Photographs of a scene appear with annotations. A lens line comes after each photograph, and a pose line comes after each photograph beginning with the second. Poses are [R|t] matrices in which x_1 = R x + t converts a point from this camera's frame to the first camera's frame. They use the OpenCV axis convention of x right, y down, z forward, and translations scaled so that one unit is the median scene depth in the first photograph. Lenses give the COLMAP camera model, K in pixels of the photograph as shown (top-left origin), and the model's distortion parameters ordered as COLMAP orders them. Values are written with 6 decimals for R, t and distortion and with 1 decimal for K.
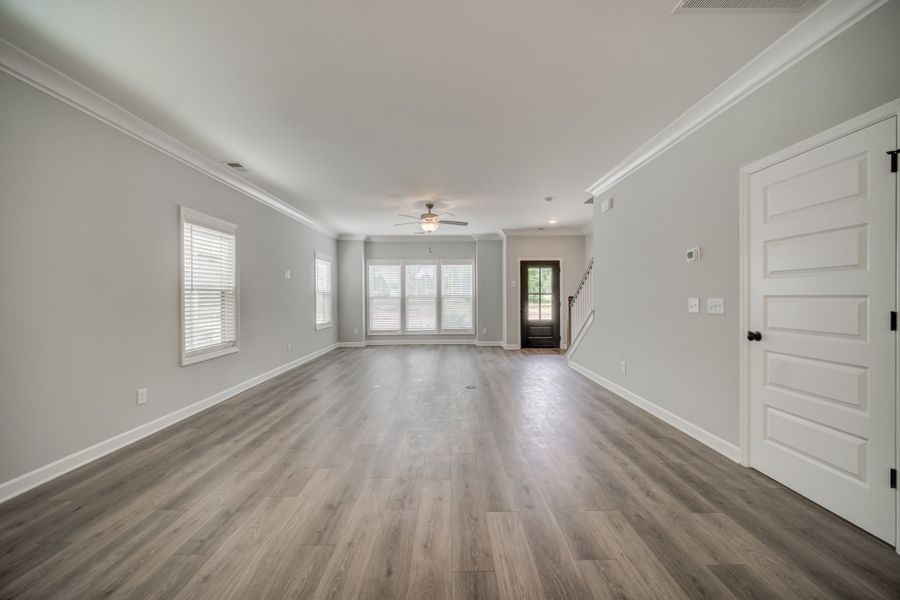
lens RADIAL K [[355.3, 0, 452.6], [0, 355.3, 298.9], [0, 0, 1]] dist [-0.004571, 0.000700]
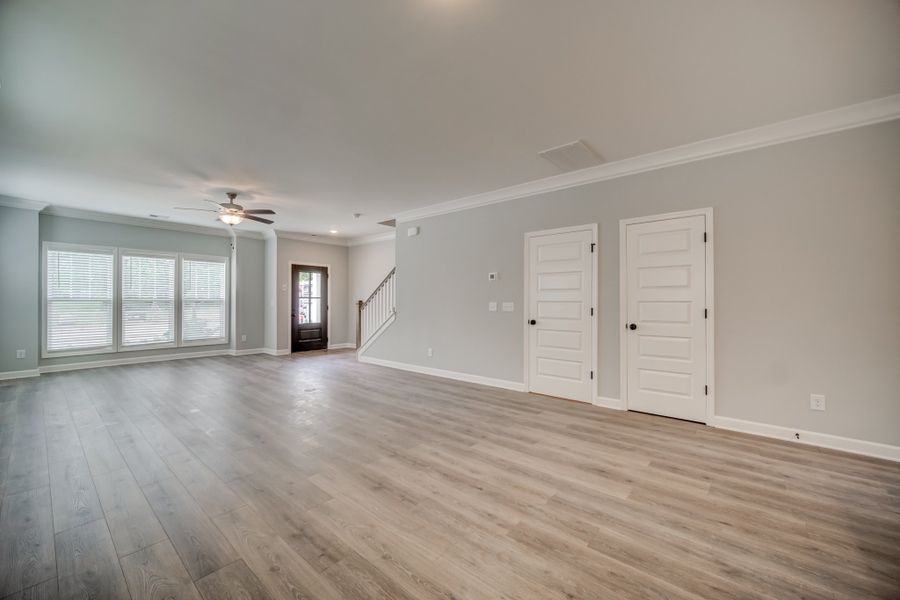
lens RADIAL K [[355.3, 0, 448.0], [0, 355.3, 298.8], [0, 0, 1]] dist [-0.004571, 0.000700]
pose [[0.655924, 0.011892, 0.754733, -0.298368], [-0.002450, 0.999904, -0.013625, 0.001730], [-0.754823, 0.007088, 0.655891, 0.027947]]
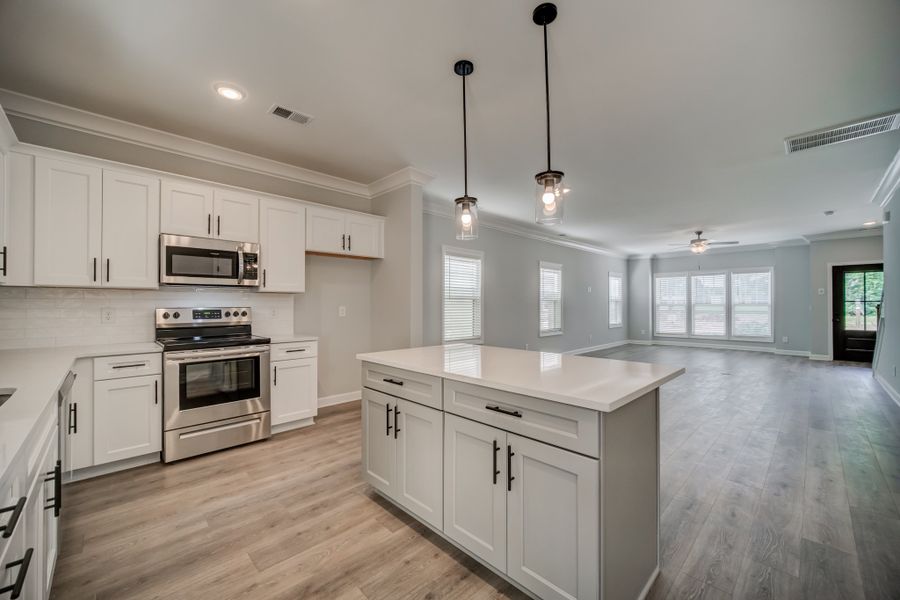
lens RADIAL K [[355.3, 0, 450.7], [0, 355.3, 302.6], [0, 0, 1]] dist [-0.004571, 0.000700]
pose [[0.689733, 0.000560, -0.724064, 0.193254], [-0.006743, 0.999961, -0.005649, 0.000160], [0.724032, 0.008779, 0.689710, -0.409046]]
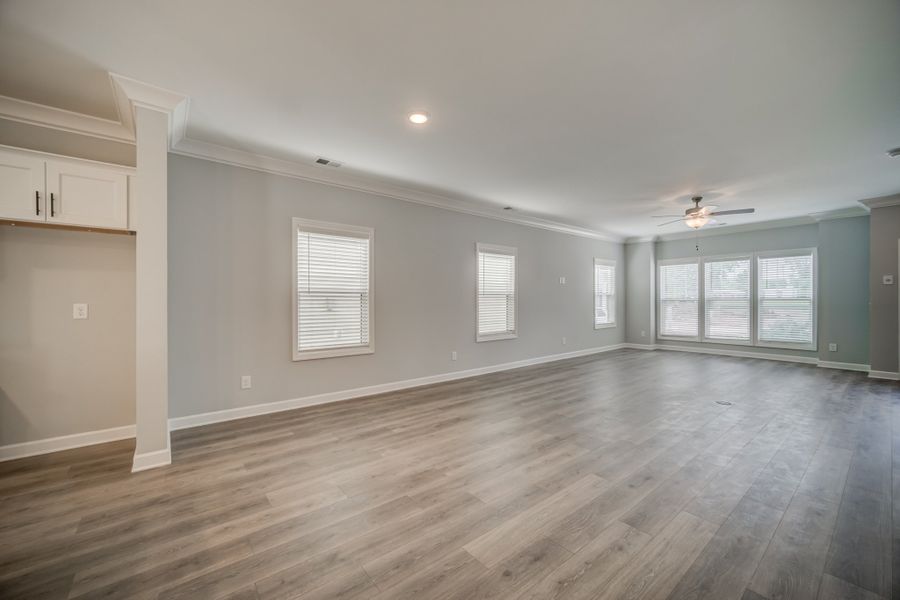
lens RADIAL K [[355.3, 0, 450.5], [0, 355.3, 300.1], [0, 0, 1]] dist [-0.004571, 0.000700]
pose [[0.617969, 0.003022, -0.786196, 0.208177], [-0.004368, 0.999990, 0.000410, -0.000919], [0.786190, 0.003181, 0.617976, -0.042578]]
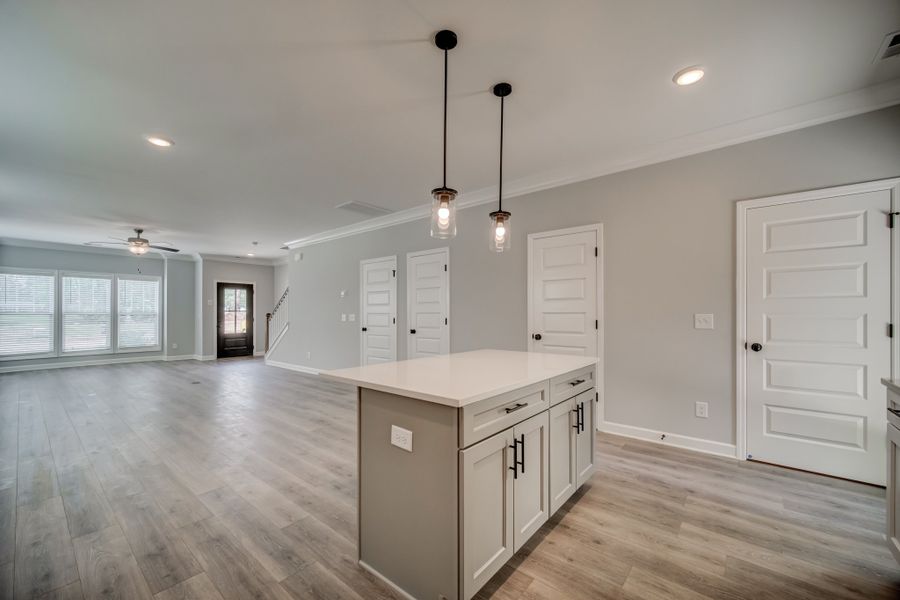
lens RADIAL K [[355.3, 0, 450.9], [0, 355.3, 311.4], [0, 0, 1]] dist [-0.004571, 0.000700]
pose [[0.642728, 0.008763, 0.766044, -0.227189], [0.002099, 0.999911, -0.013200, 0.004345], [-0.766091, 0.010092, 0.642652, -0.362362]]
